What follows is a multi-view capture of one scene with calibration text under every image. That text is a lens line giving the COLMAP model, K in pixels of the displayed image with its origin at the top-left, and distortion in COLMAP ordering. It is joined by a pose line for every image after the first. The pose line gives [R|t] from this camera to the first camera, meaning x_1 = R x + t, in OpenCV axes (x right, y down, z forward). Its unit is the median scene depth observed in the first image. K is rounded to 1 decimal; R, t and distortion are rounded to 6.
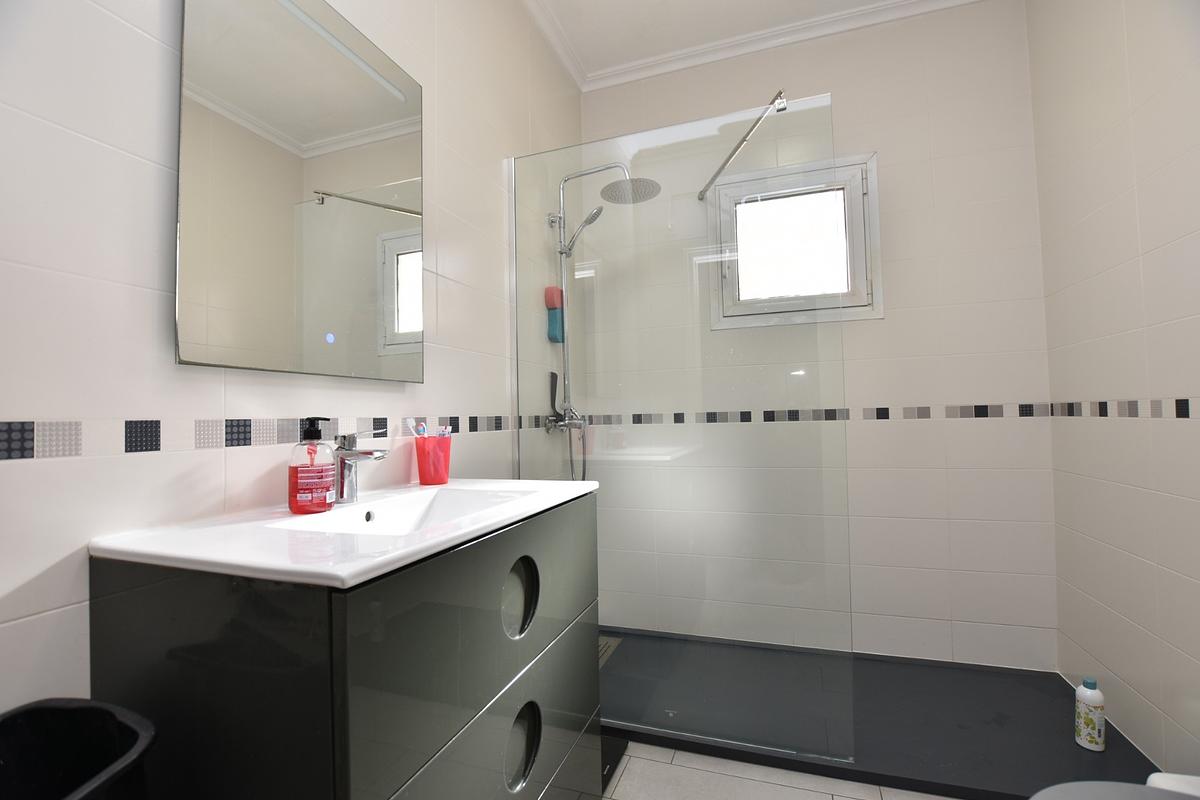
lens RADIAL K [[537.2, 0, 600.0], [0, 537.2, 400.0], [0, 0, 1]] dist [-0.030258, 0.004877]
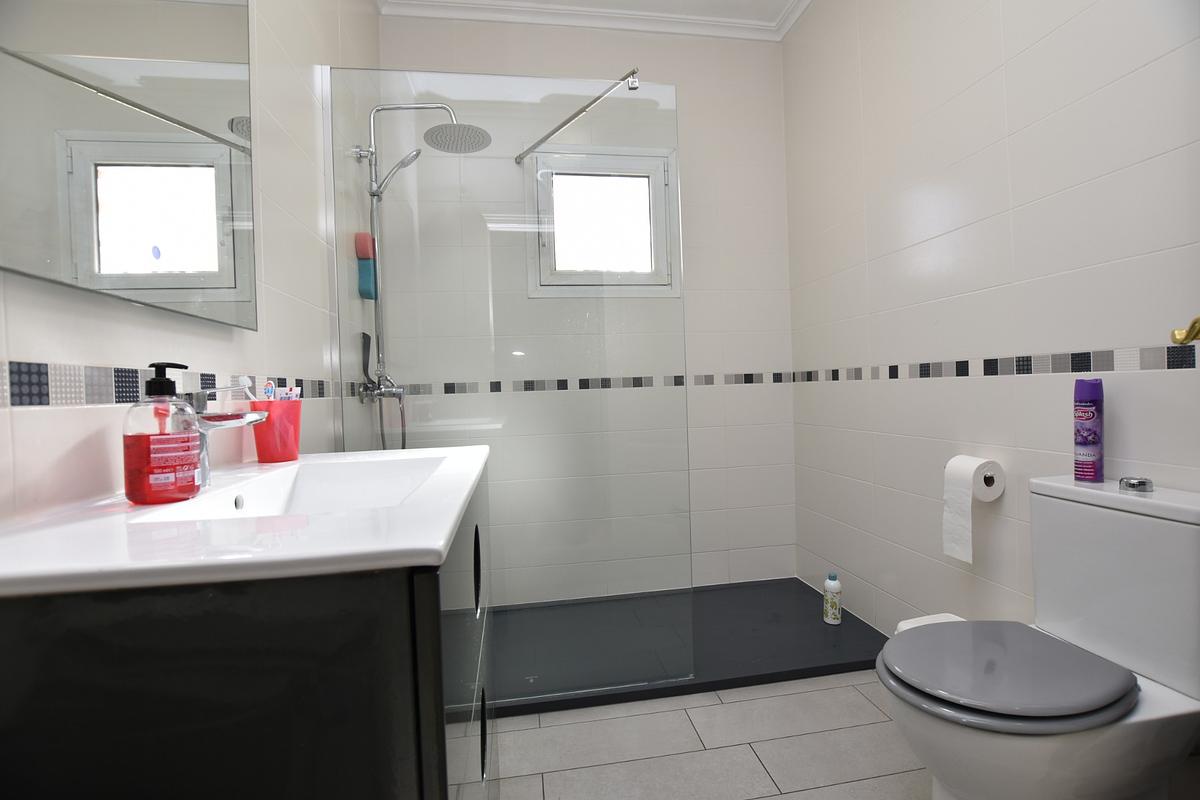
lens RADIAL K [[537.2, 0, 600.0], [0, 537.2, 400.0], [0, 0, 1]] dist [-0.030258, 0.004877]
pose [[0.877090, -0.015580, 0.480073, -0.191356], [-0.001750, 0.999364, 0.035629, 0.028167], [-0.480323, -0.032090, 0.876505, 0.071533]]
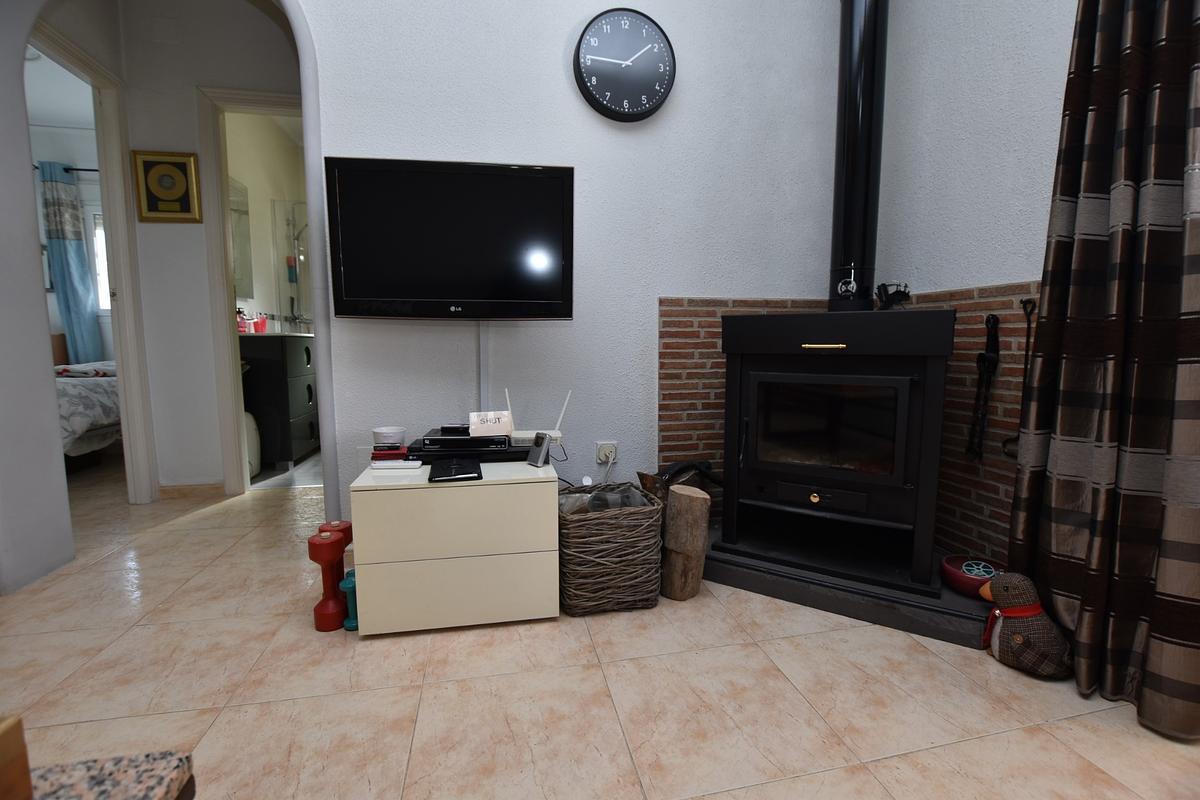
lens RADIAL K [[537.2, 0, 600.0], [0, 537.2, 400.0], [0, 0, 1]] dist [-0.030258, 0.004877]
pose [[0.852100, -0.037004, 0.522069, -0.180847], [-0.035747, 0.991053, 0.128590, 0.042064], [-0.522157, -0.128234, 0.843154, -1.599356]]
